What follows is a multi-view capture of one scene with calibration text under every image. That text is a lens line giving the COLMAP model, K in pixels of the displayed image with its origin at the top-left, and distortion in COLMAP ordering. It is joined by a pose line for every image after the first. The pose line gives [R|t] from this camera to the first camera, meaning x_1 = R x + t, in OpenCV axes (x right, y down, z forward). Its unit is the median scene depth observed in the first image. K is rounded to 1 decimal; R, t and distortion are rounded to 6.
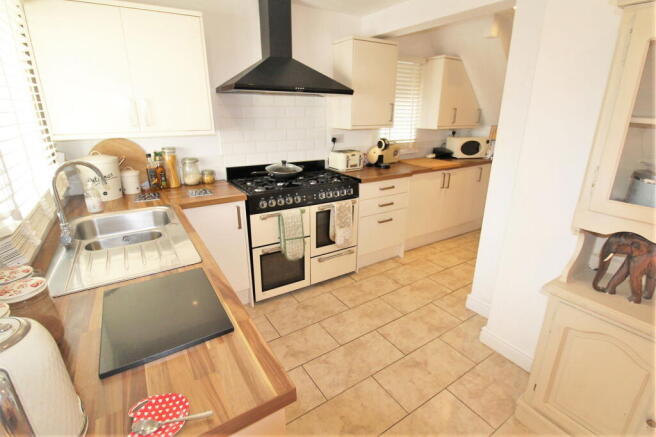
lens RADIAL K [[316.7, 0, 338.0], [0, 316.7, 217.7], [0, 0, 1]] dist [-0.000030, -0.000116]
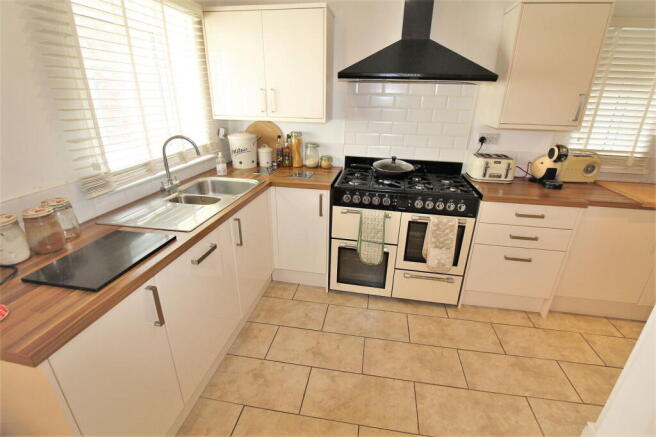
lens RADIAL K [[308.2, 0, 328.0], [0, 308.2, 218.5], [0, 0, 1]] dist [-0.000643, -0.009874]
pose [[0.726215, 0.262571, -0.635349, 0.296843], [-0.233973, 0.963416, 0.130716, -0.080131], [0.646428, 0.053727, 0.761081, 0.213630]]
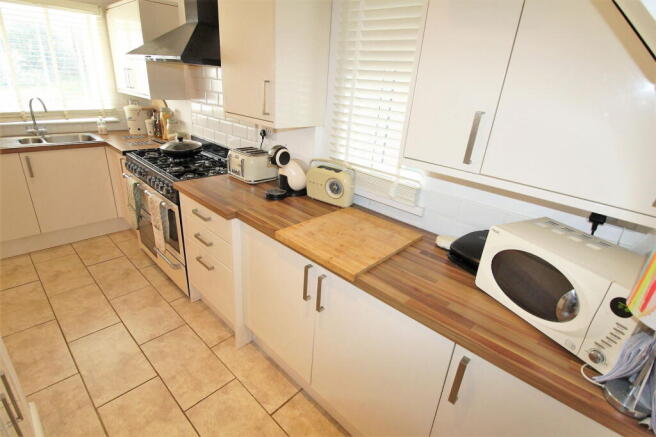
lens RADIAL K [[316.5, 0, 328.0], [0, 316.5, 218.5], [0, 0, 1]] dist [-0.030031, -0.000361]
pose [[0.234767, 0.400865, -0.885546, 0.852460], [-0.378741, 0.876734, 0.296467, -0.411514], [0.895231, 0.265792, 0.357652, 1.132384]]
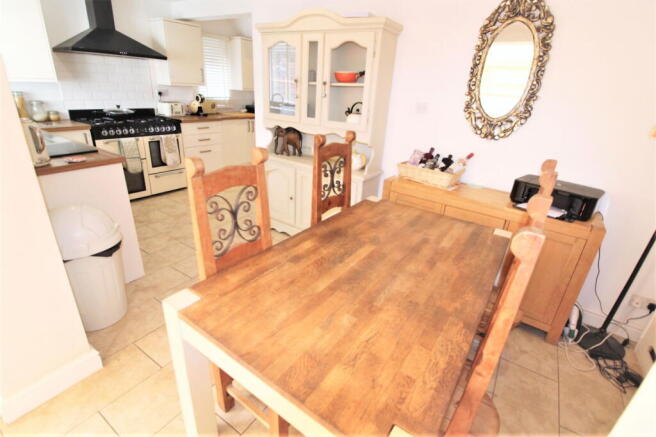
lens RADIAL K [[308.2, 0, 328.0], [0, 308.2, 218.5], [0, 0, 1]] dist [-0.000643, -0.009874]
pose [[0.924168, -0.105375, 0.367163, 0.135286], [0.071315, 0.991894, 0.105168, 0.238738], [-0.375269, -0.071008, 0.924192, -0.634208]]
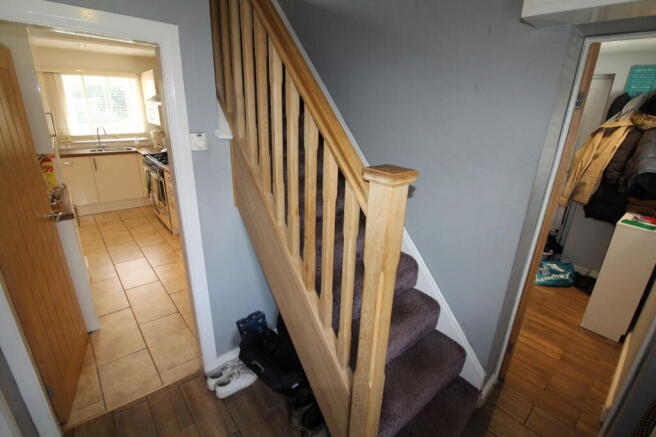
lens RADIAL K [[308.2, 0, 328.0], [0, 308.2, 218.5], [0, 0, 1]] dist [-0.000643, -0.009874]
pose [[0.109572, 0.340934, -0.933680, 1.593628], [-0.337843, 0.896187, 0.287596, -0.586302], [0.934803, 0.283925, 0.213379, 1.547694]]
